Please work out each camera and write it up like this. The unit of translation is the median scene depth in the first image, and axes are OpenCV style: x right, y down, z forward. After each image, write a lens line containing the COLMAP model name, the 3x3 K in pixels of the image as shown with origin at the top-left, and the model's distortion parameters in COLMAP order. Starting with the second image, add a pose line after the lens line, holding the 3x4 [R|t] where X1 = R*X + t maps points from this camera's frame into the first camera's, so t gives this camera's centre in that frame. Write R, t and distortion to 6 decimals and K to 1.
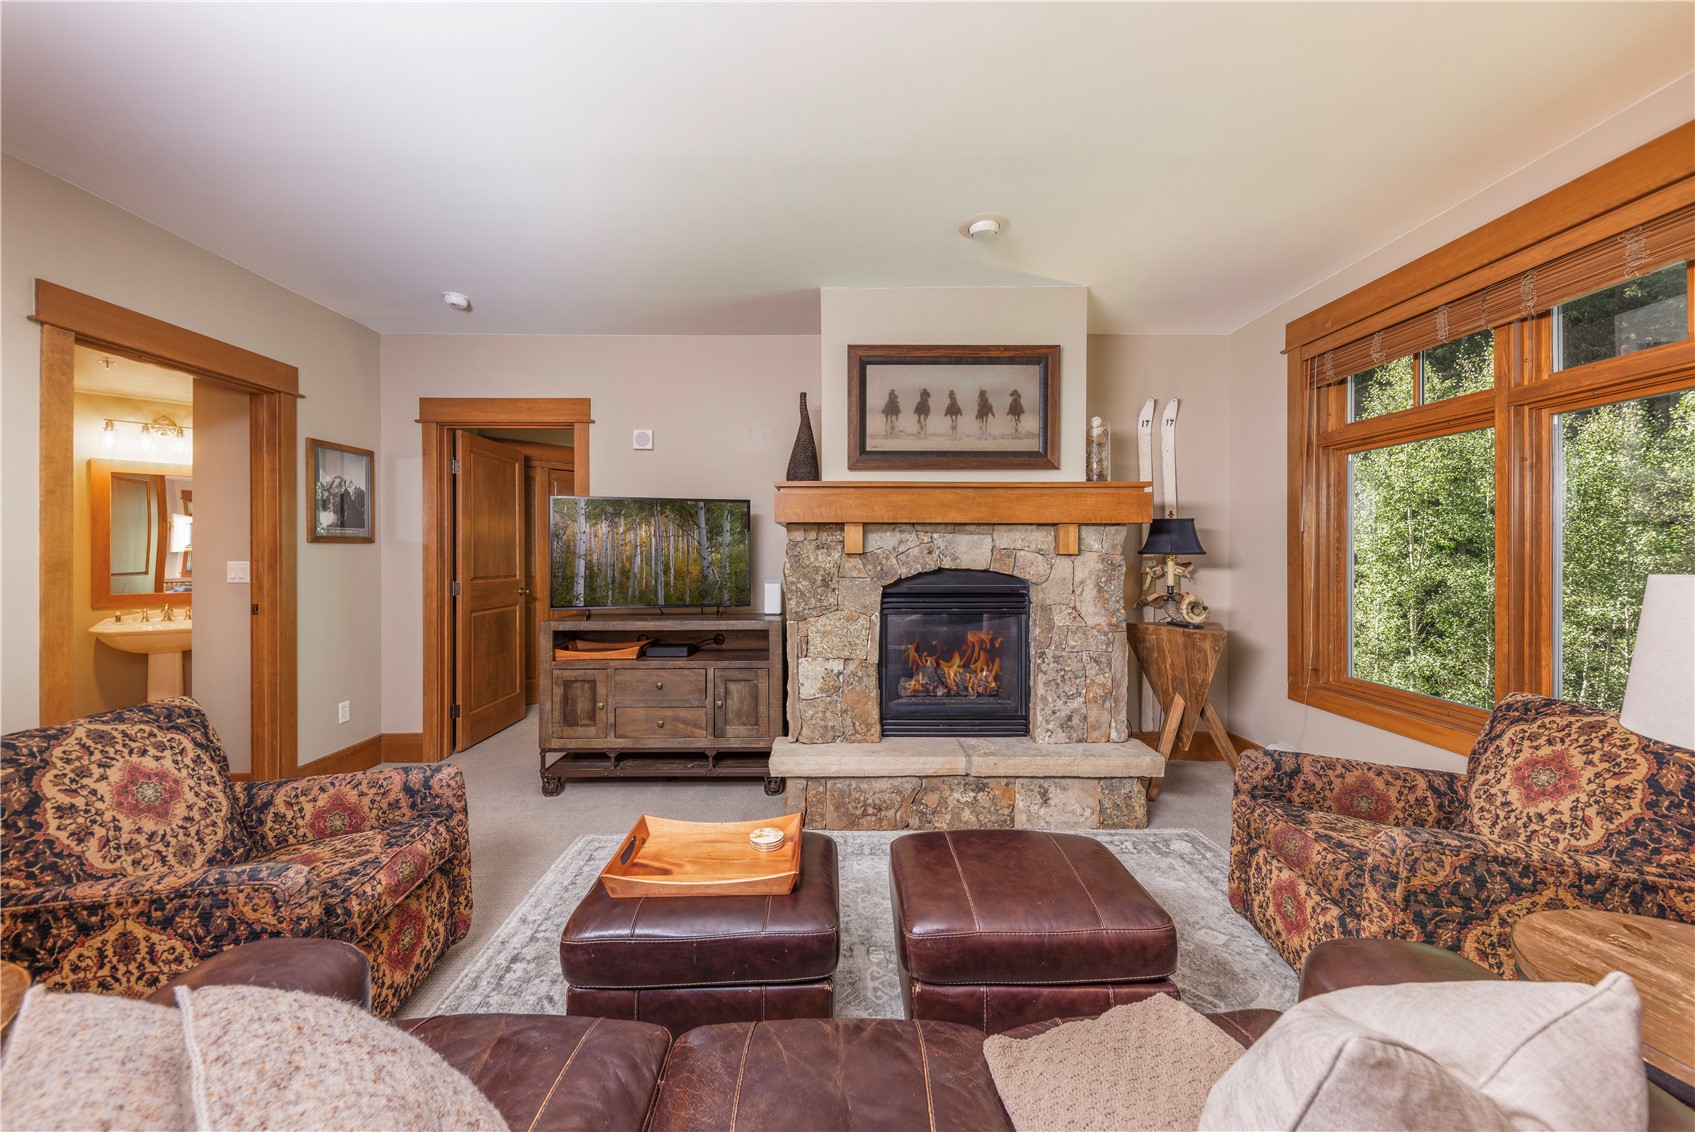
lens RADIAL K [[604.2, 0, 849.6], [0, 604.2, 556.4], [0, 0, 1]] dist [0.010649, -0.003946]
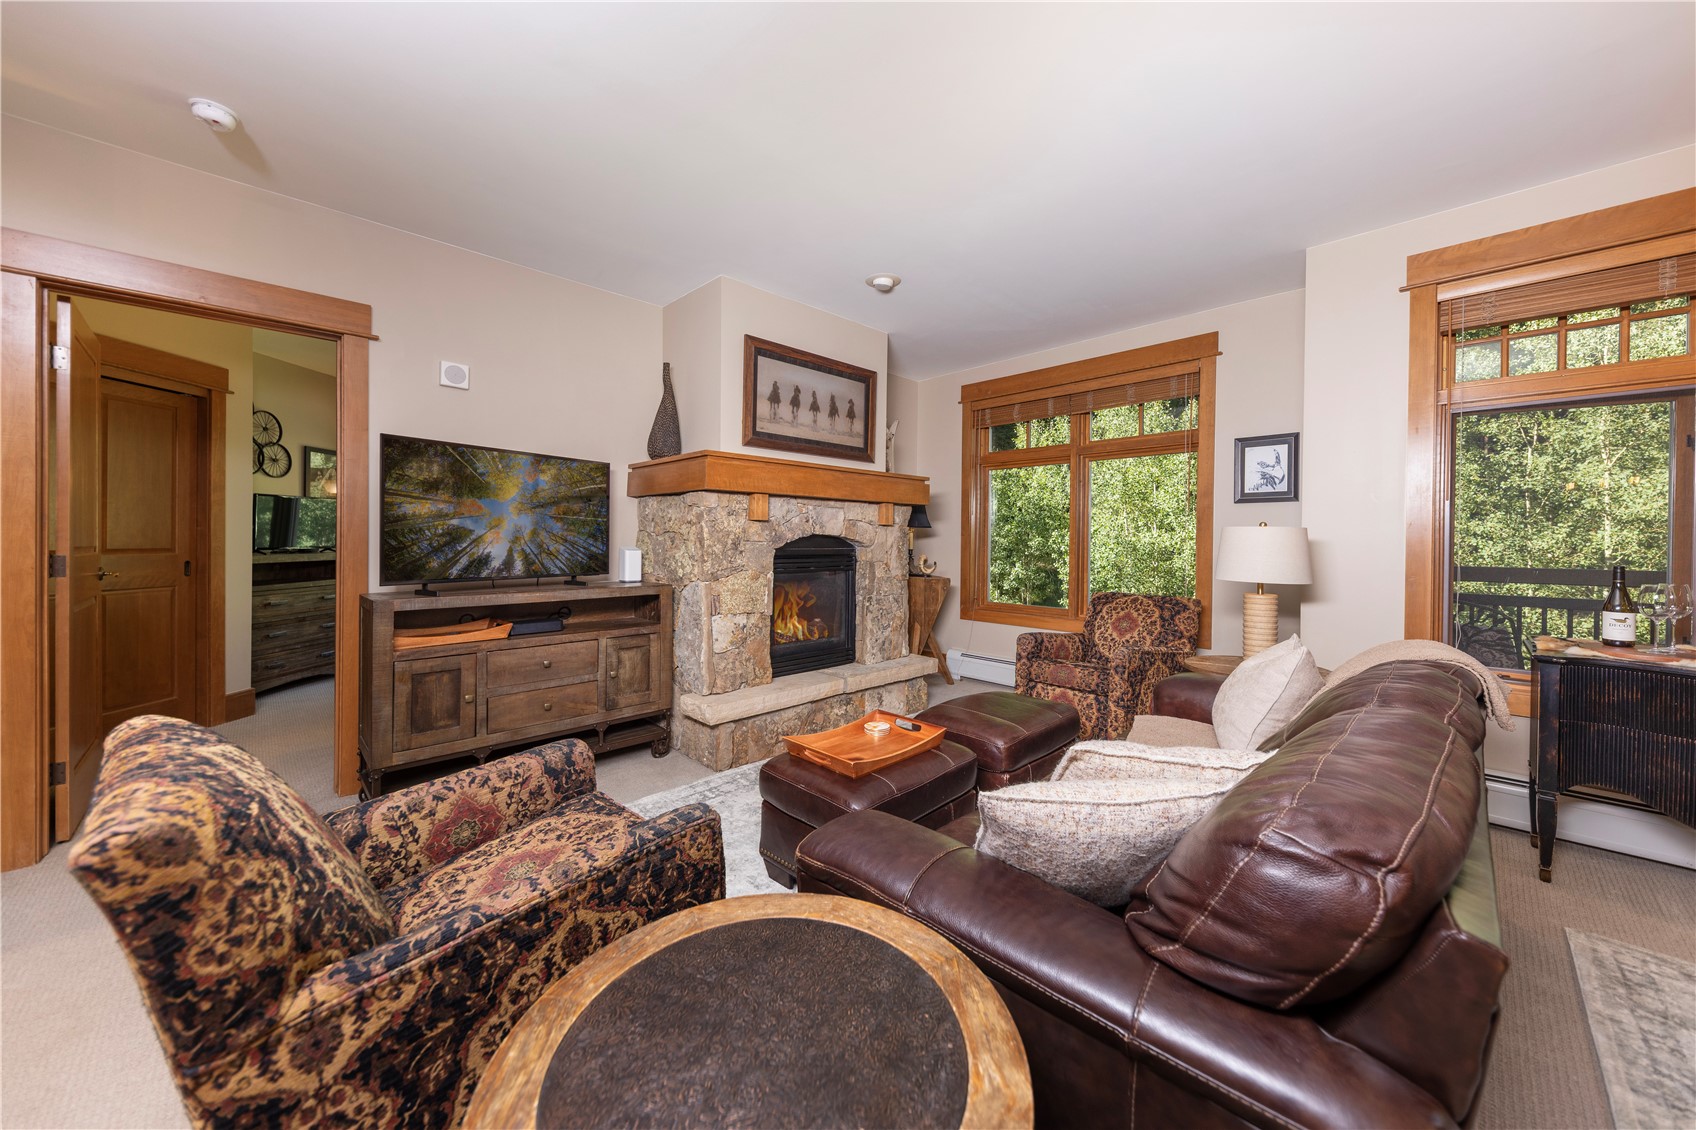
lens RADIAL K [[603.1, 0, 847.8], [0, 603.1, 548.1], [0, 0, 1]] dist [0.009159, -0.003694]
pose [[0.720360, -0.003350, 0.693592, -0.654633], [-0.002312, 0.999971, 0.007231, 0.039258], [-0.693596, -0.006813, 0.720332, 0.060900]]
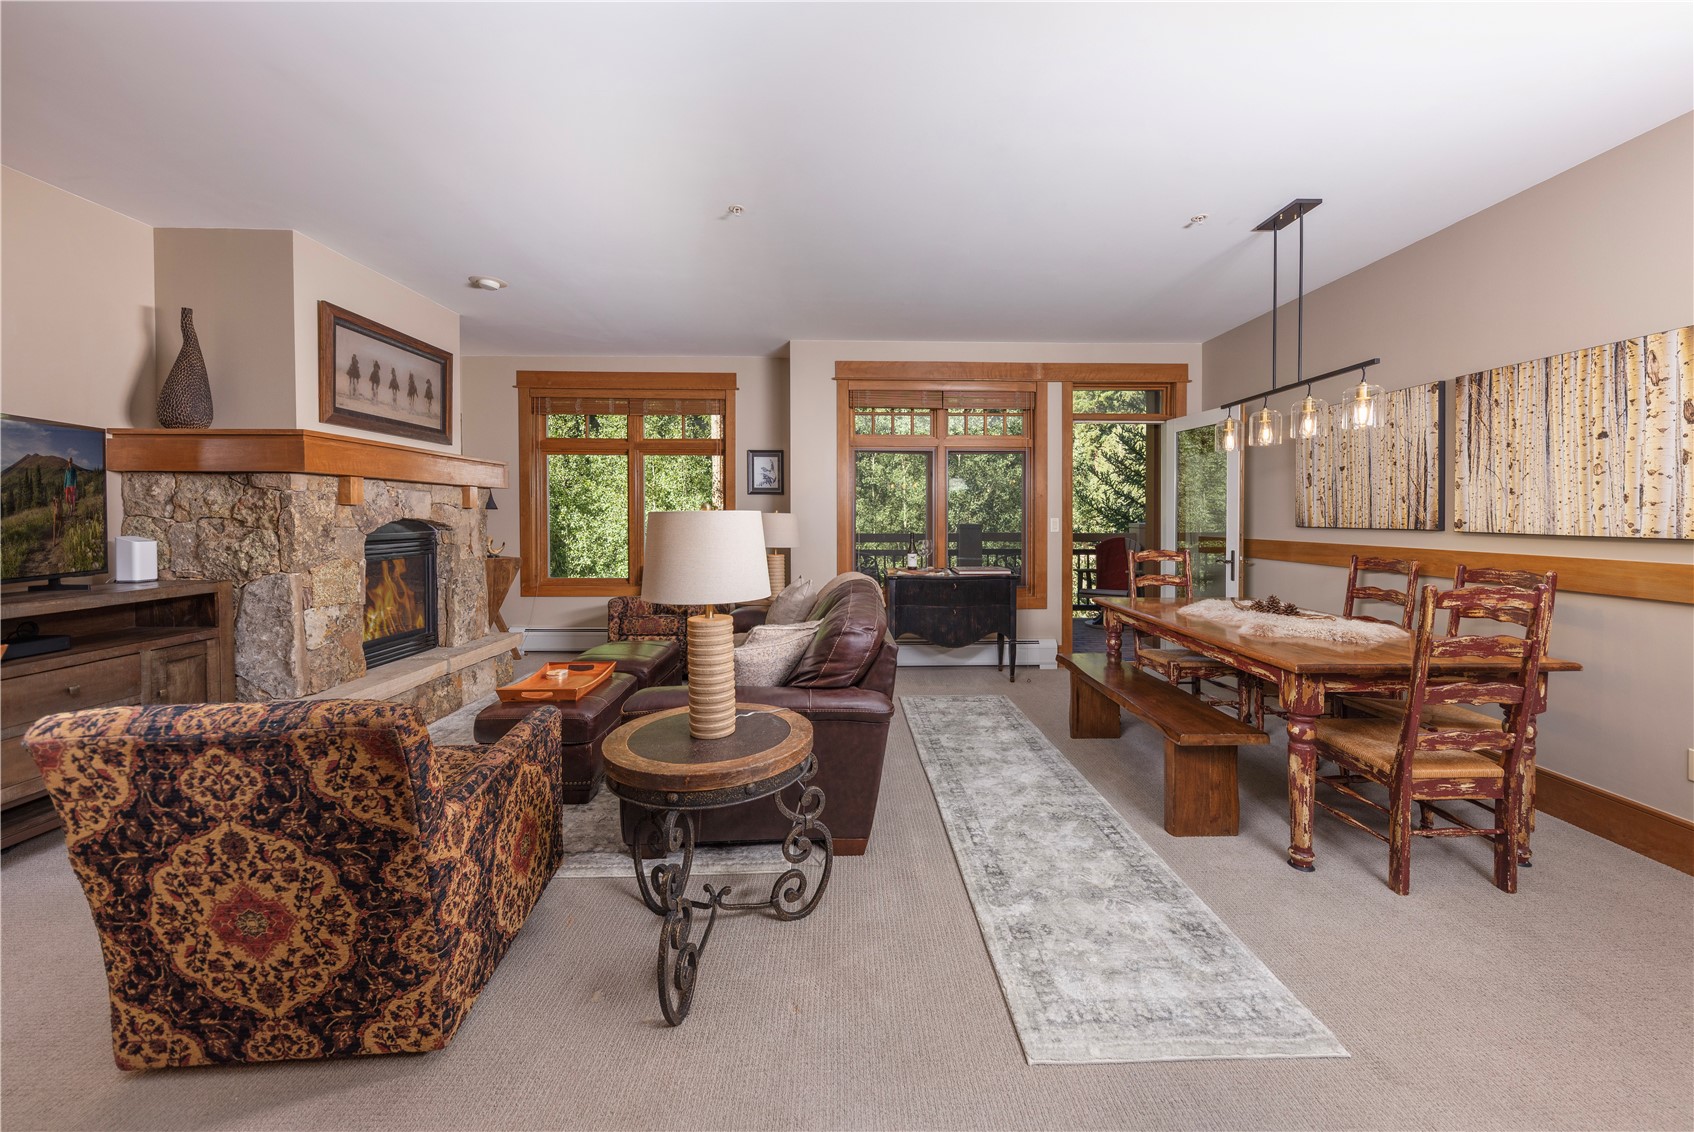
lens RADIAL K [[657.5, 0, 883.9], [0, 657.5, 509.7], [0, 0, 1]] dist [0.014503, -0.005584]
pose [[-0.065691, 0.009221, 0.997797, -1.222189], [0.004660, 0.999949, -0.008934, 0.019100], [-0.997829, 0.004063, -0.065731, 0.131539]]
